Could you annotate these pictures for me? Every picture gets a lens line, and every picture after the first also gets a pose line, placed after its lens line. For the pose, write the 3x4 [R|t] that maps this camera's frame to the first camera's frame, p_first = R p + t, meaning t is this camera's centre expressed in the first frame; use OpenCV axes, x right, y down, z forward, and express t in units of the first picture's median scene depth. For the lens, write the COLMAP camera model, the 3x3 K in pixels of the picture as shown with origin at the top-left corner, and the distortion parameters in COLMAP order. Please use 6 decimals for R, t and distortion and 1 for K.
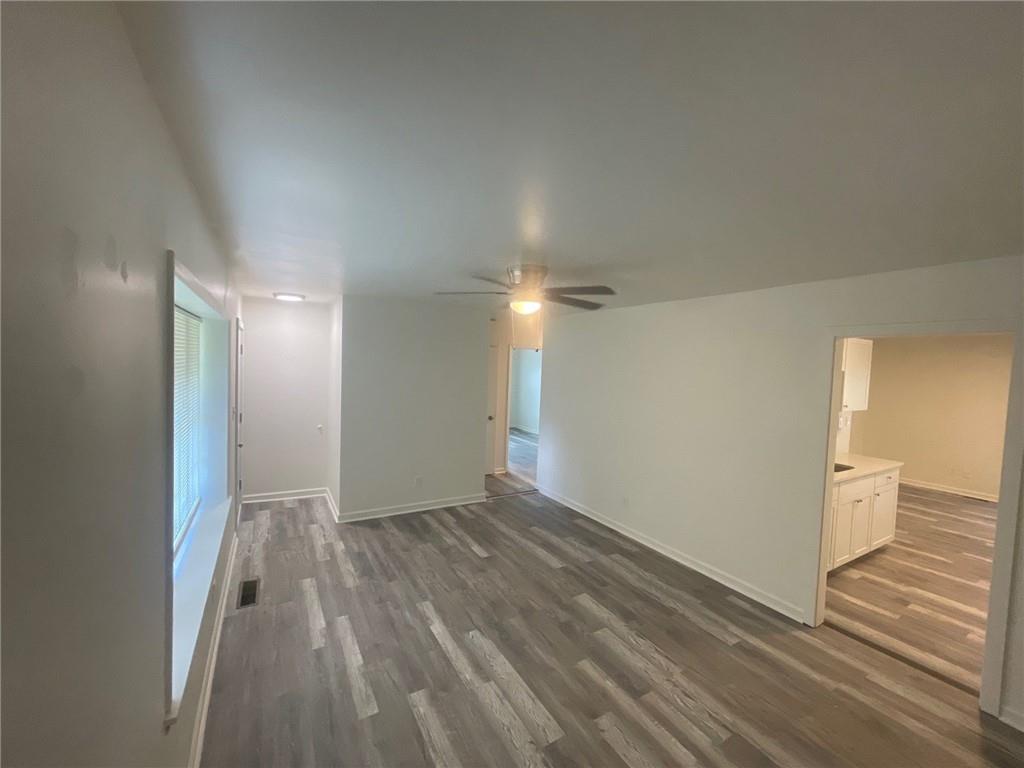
lens RADIAL K [[417.2, 0, 508.5], [0, 417.2, 388.9], [0, 0, 1]] dist [-0.000665, 0.001065]
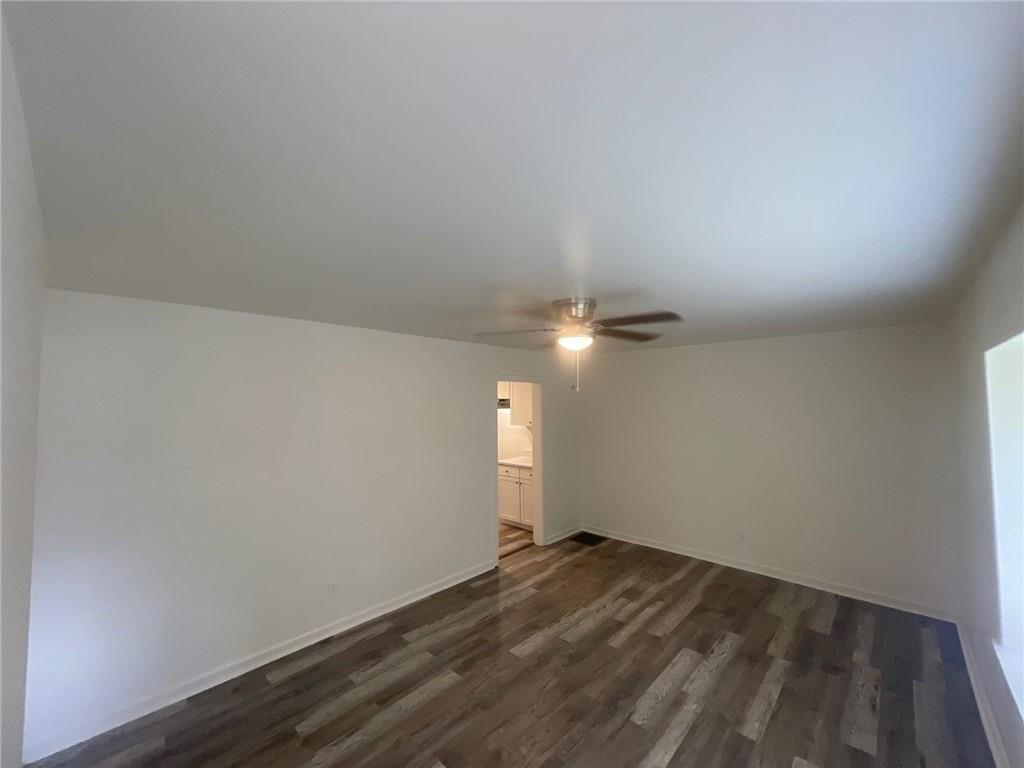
lens RADIAL K [[417.2, 0, 515.0], [0, 417.2, 379.3], [0, 0, 1]] dist [-0.000665, 0.001065]
pose [[-0.298080, 0.021228, 0.954305, -0.809748], [0.054446, 0.998503, -0.005204, -0.112364], [-0.952987, 0.050406, -0.298789, 1.417256]]
